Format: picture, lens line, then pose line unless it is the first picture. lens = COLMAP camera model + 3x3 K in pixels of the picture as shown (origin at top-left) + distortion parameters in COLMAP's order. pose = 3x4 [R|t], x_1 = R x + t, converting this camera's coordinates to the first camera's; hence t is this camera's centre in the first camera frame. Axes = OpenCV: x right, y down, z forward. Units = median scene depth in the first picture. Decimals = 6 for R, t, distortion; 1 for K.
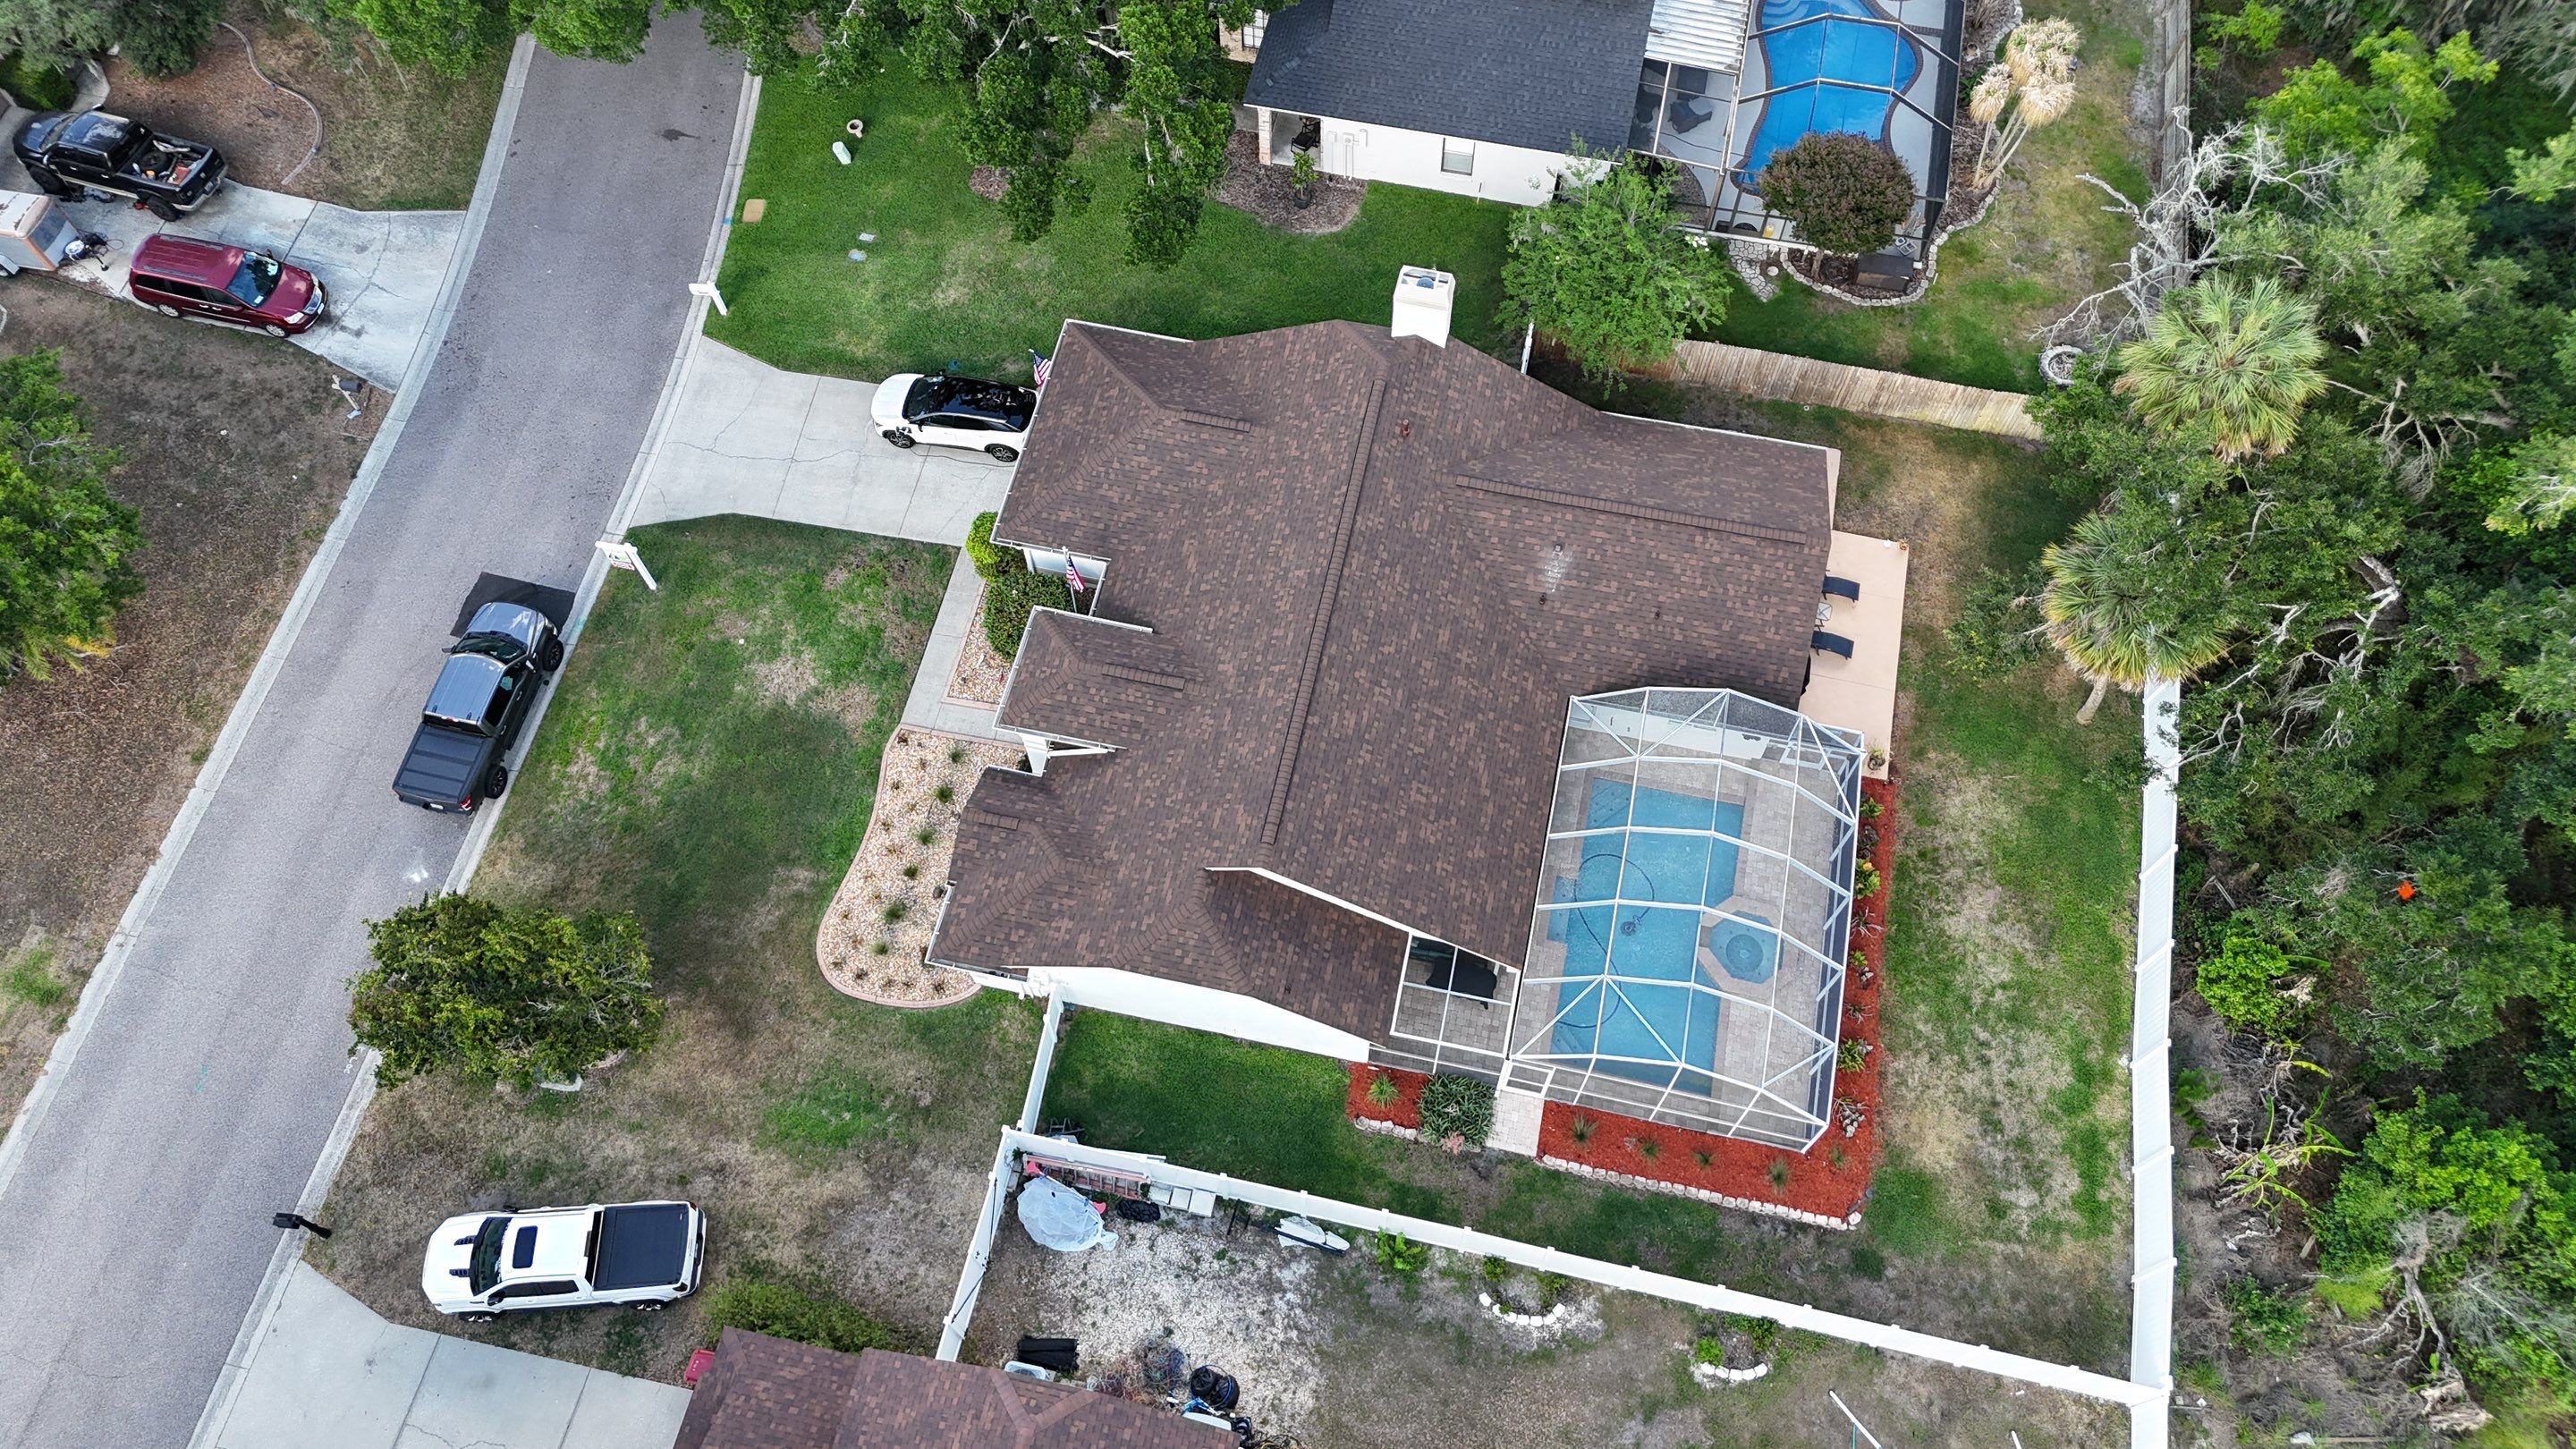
lens RADIAL K [[1941.2, 0, 1298.8], [0, 1941.2, 696.5], [0, 0, 1]] dist [0.077421, -0.083089]
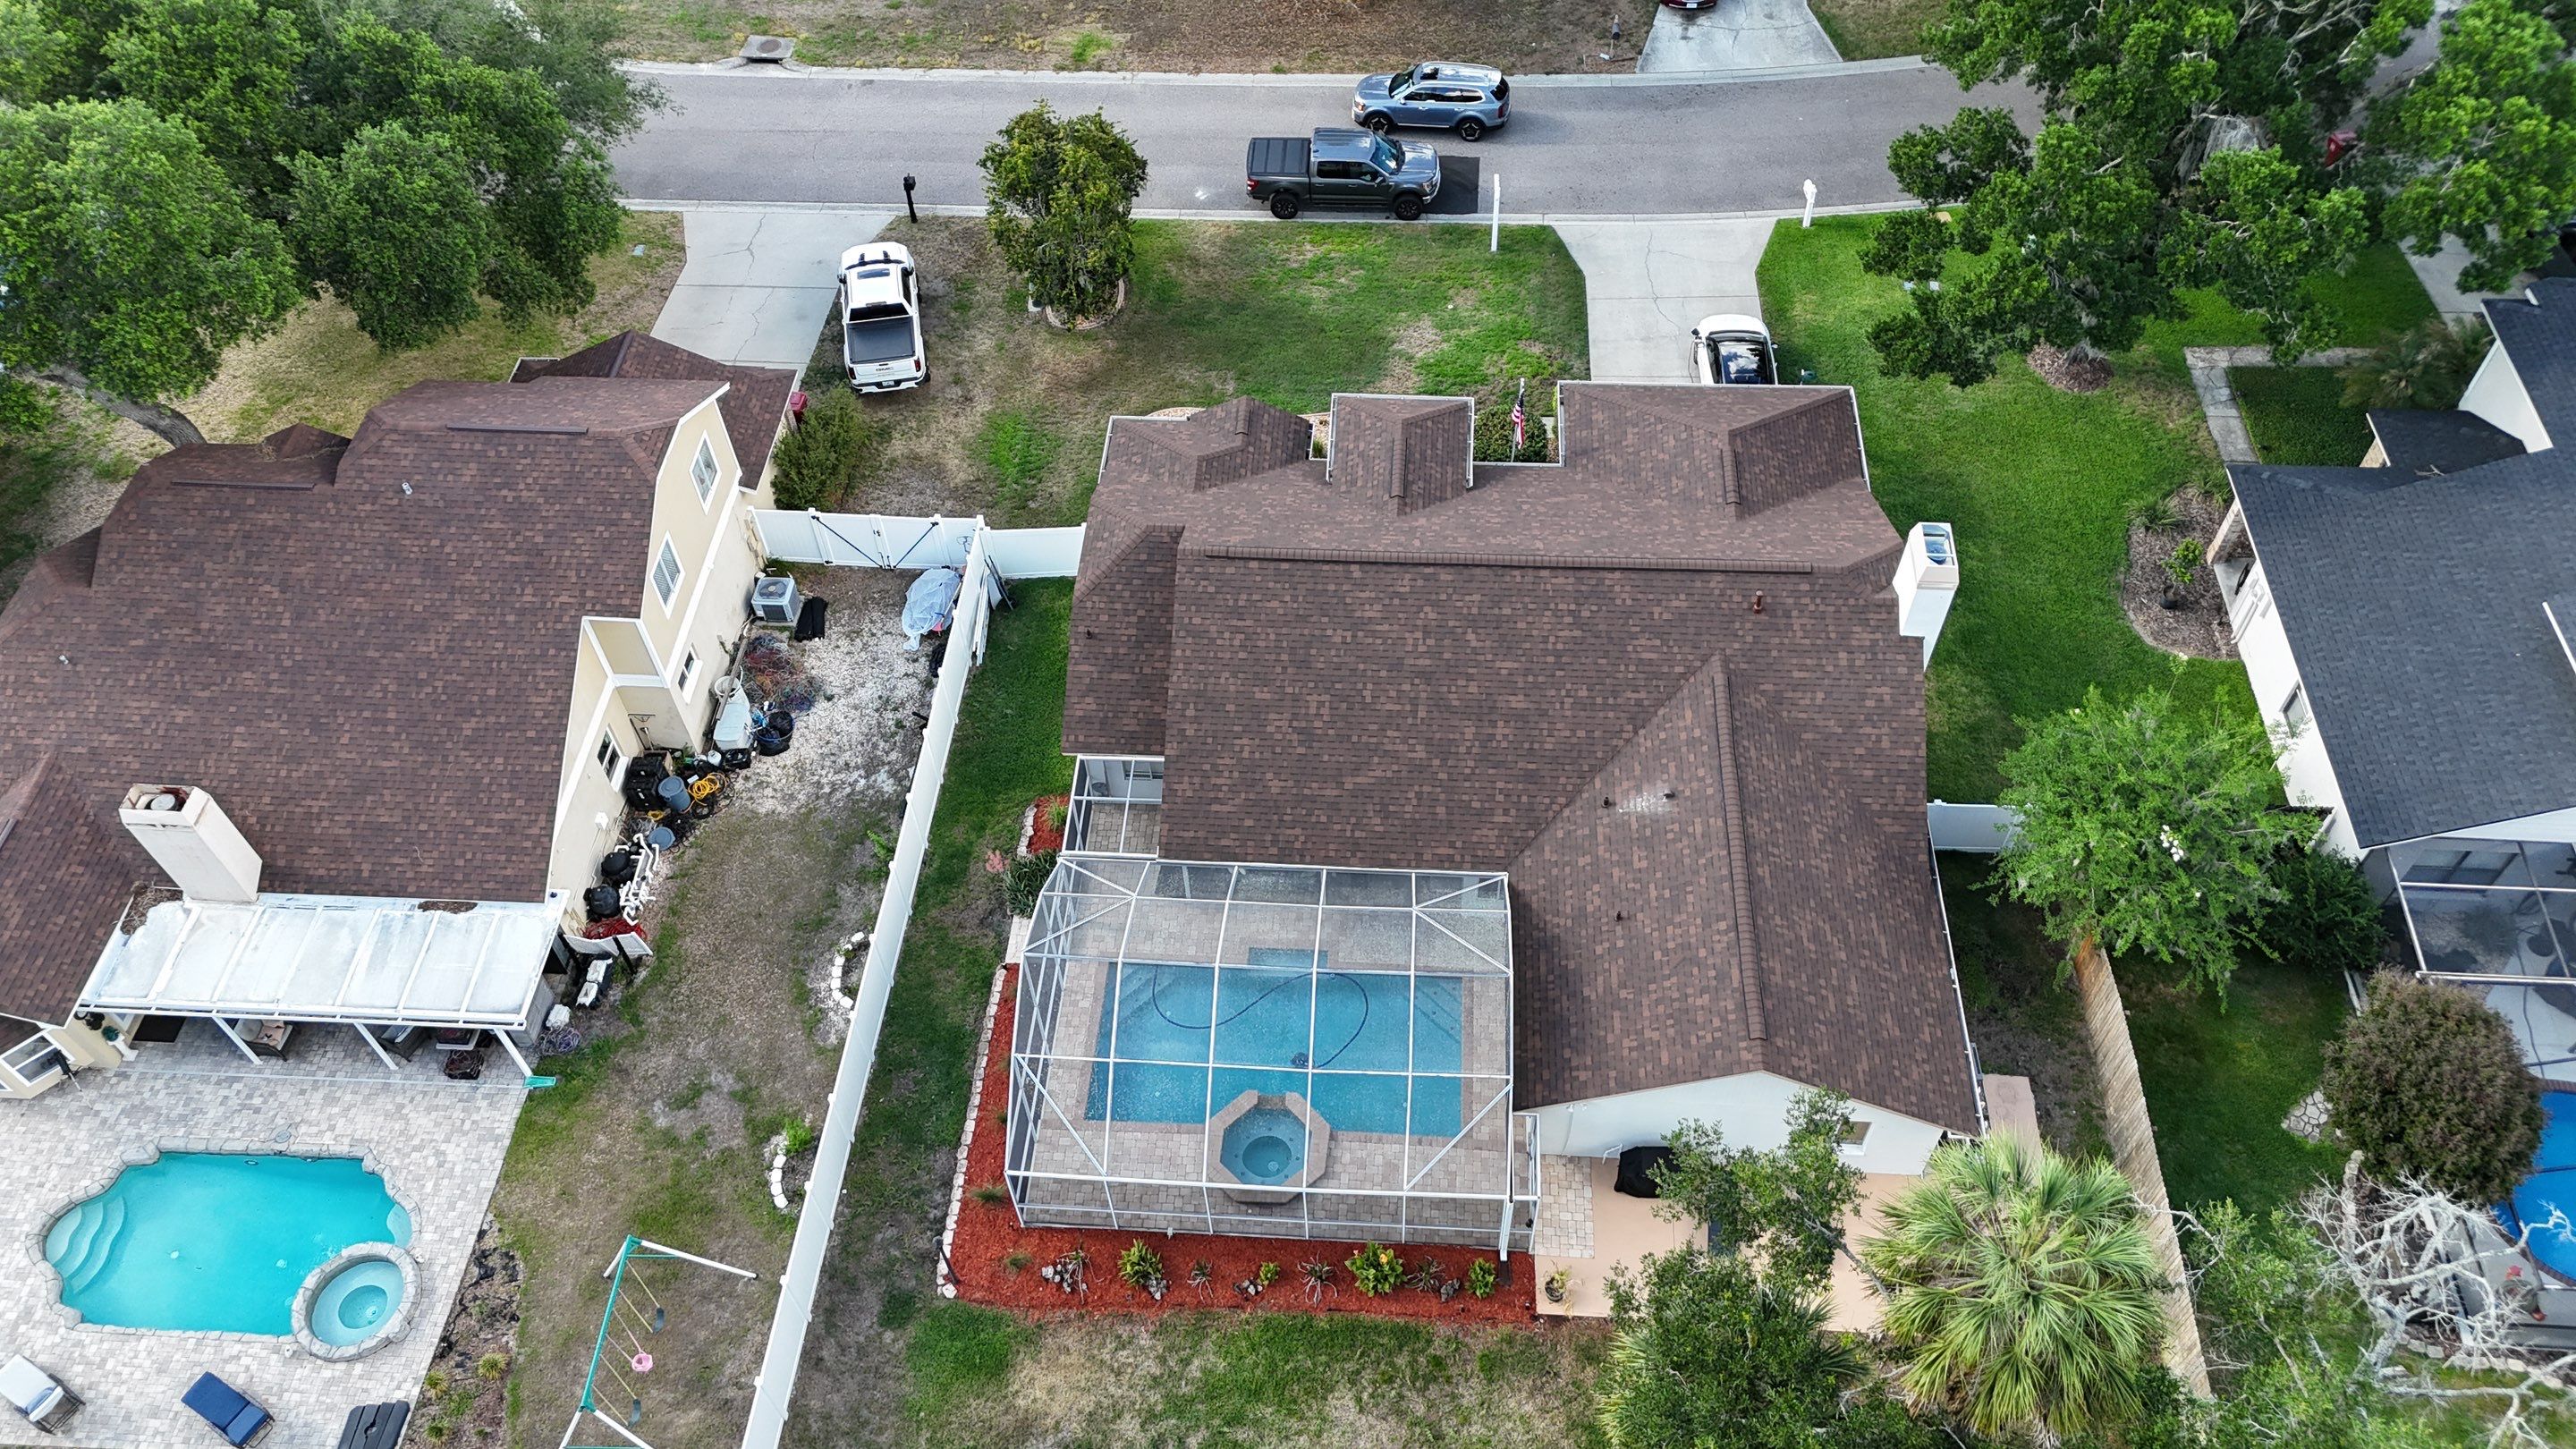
lens RADIAL K [[1885.4, 0, 1303.8], [0, 1885.4, 721.9], [0, 0, 1]] dist [0.115189, -0.199434]
pose [[0.150844, 0.772081, -0.617363, 0.568729], [-0.864699, 0.405720, 0.296121, -0.188287], [0.479105, 0.489165, 0.728818, 0.326264]]
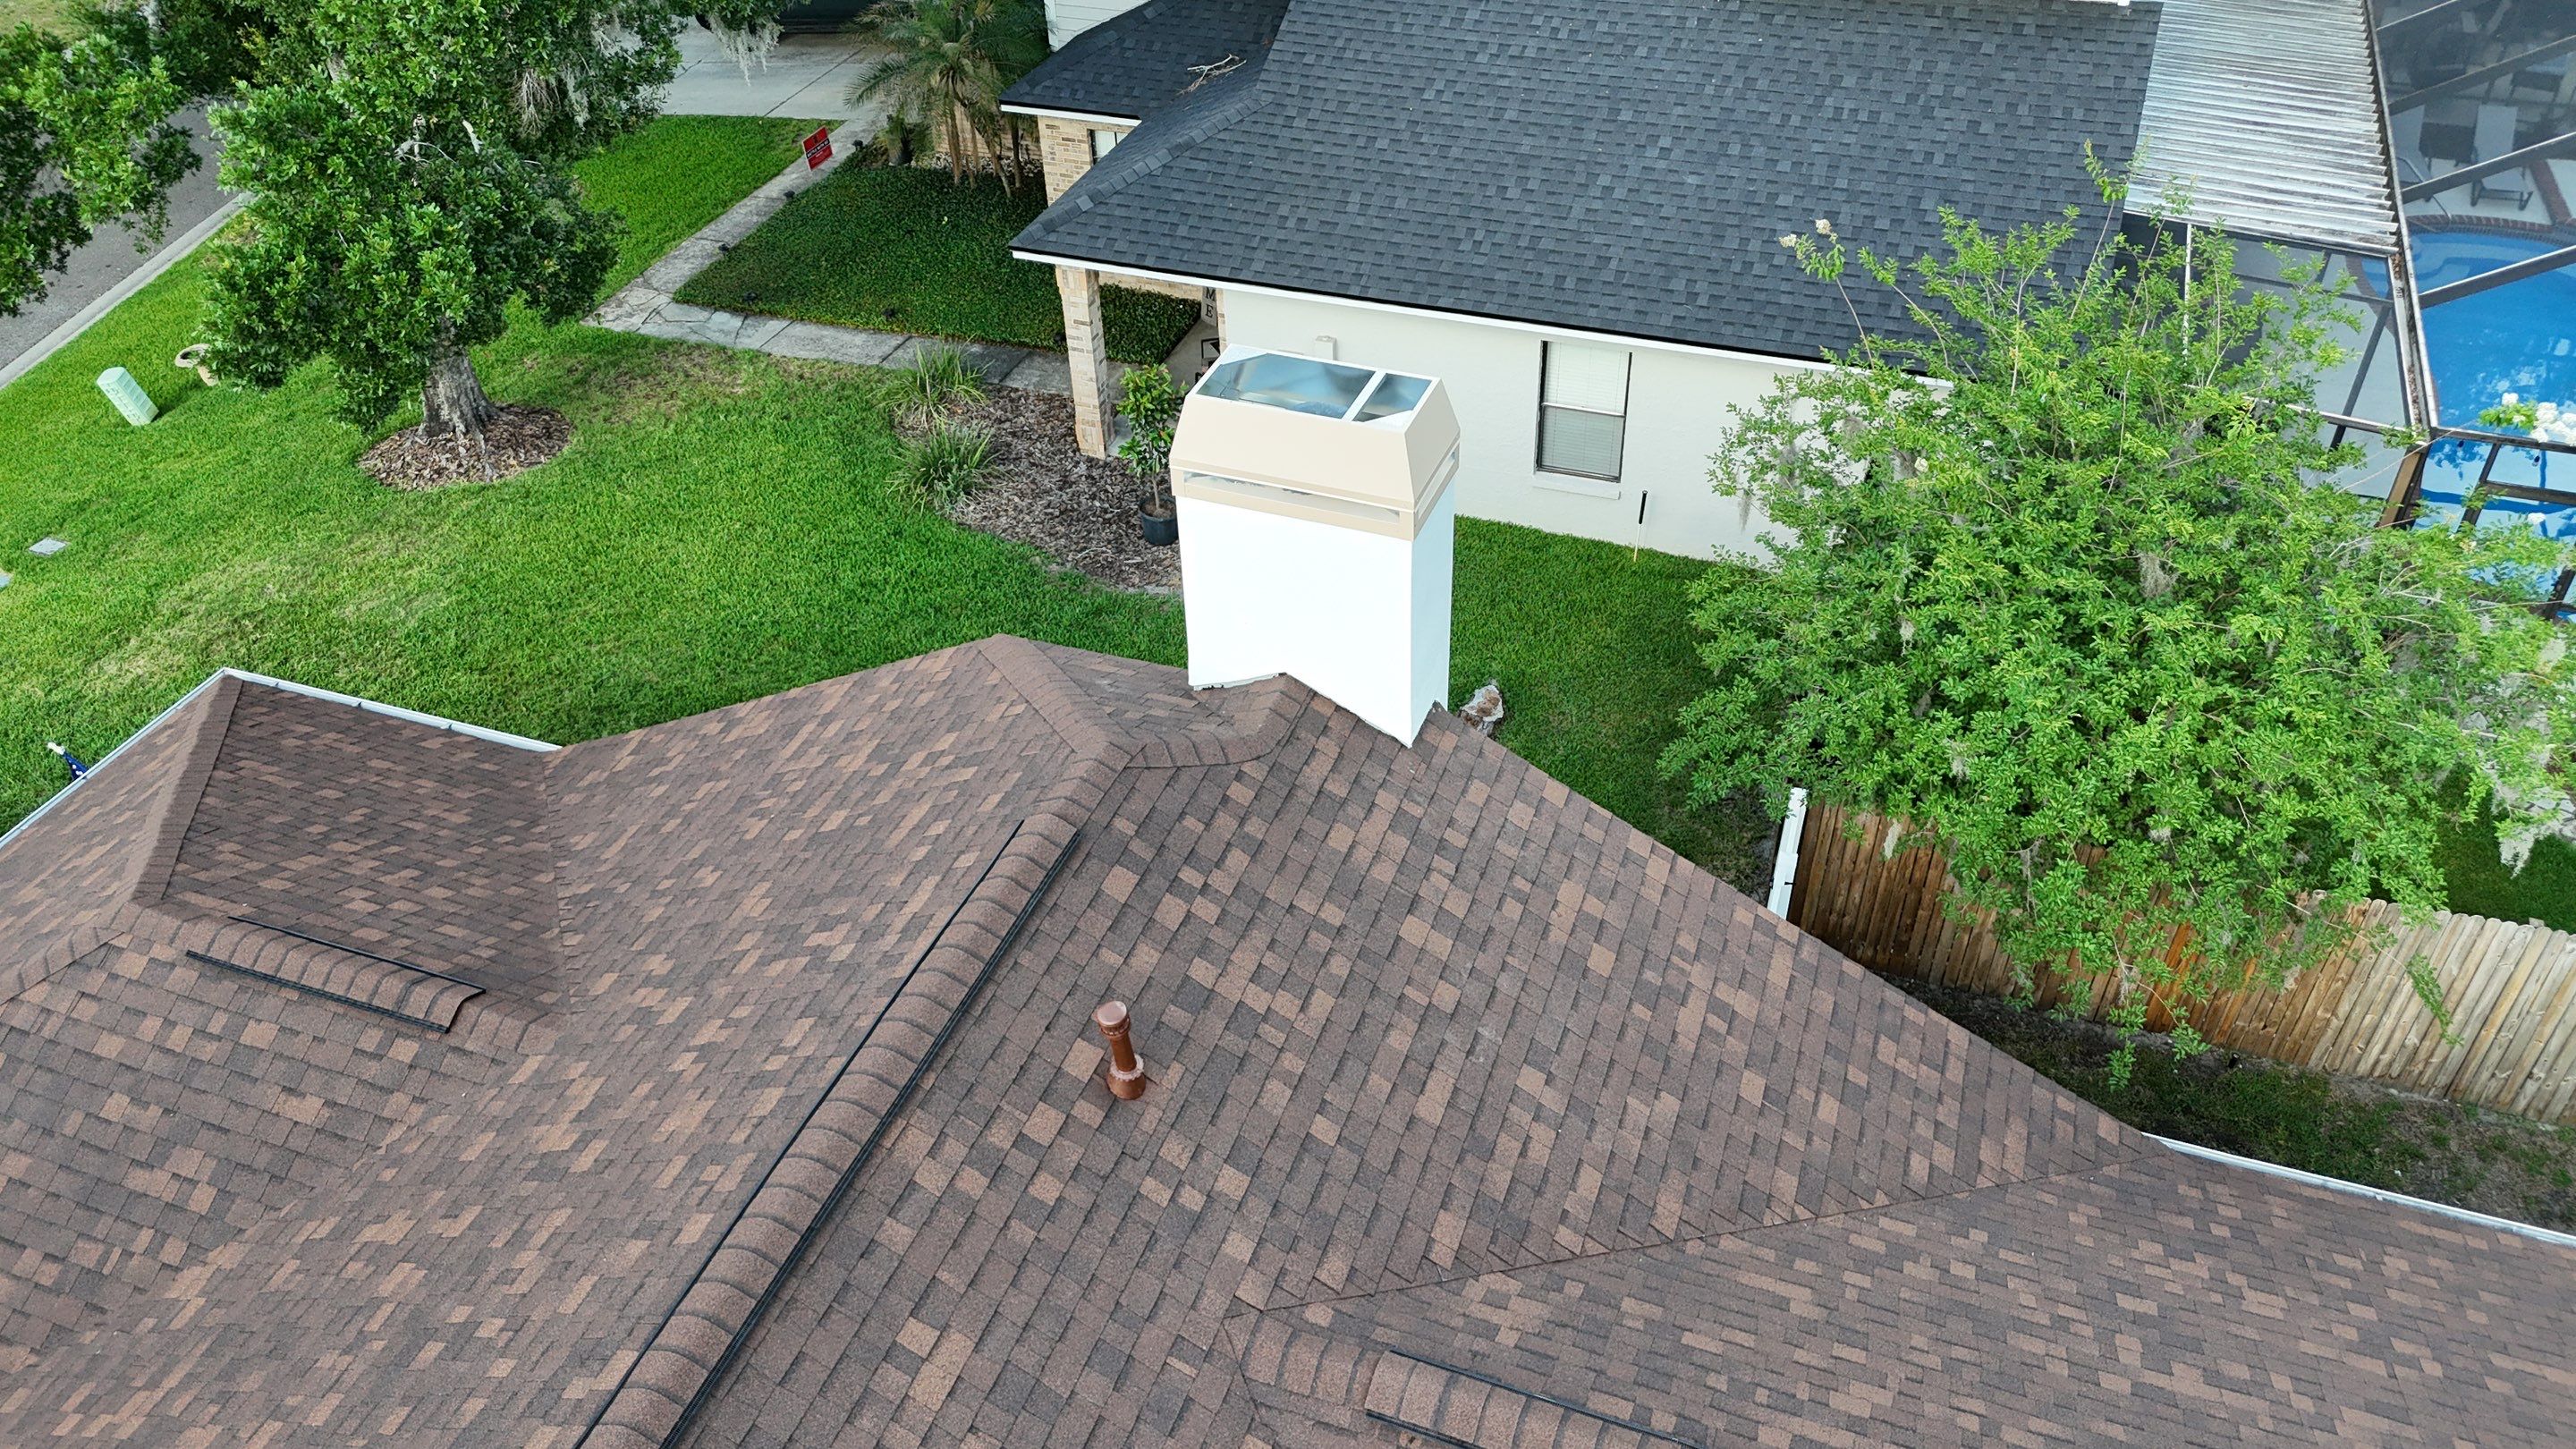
lens RADIAL K [[1894.6, 0, 1302.7], [0, 1894.6, 720.5], [0, 0, 1]] dist [0.068604, -0.060005]
pose [[0.989949, 0.070053, -0.122856, 0.090822], [-0.112913, 0.914576, -0.388331, -0.097876], [0.085157, 0.398300, 0.913294, 0.817242]]
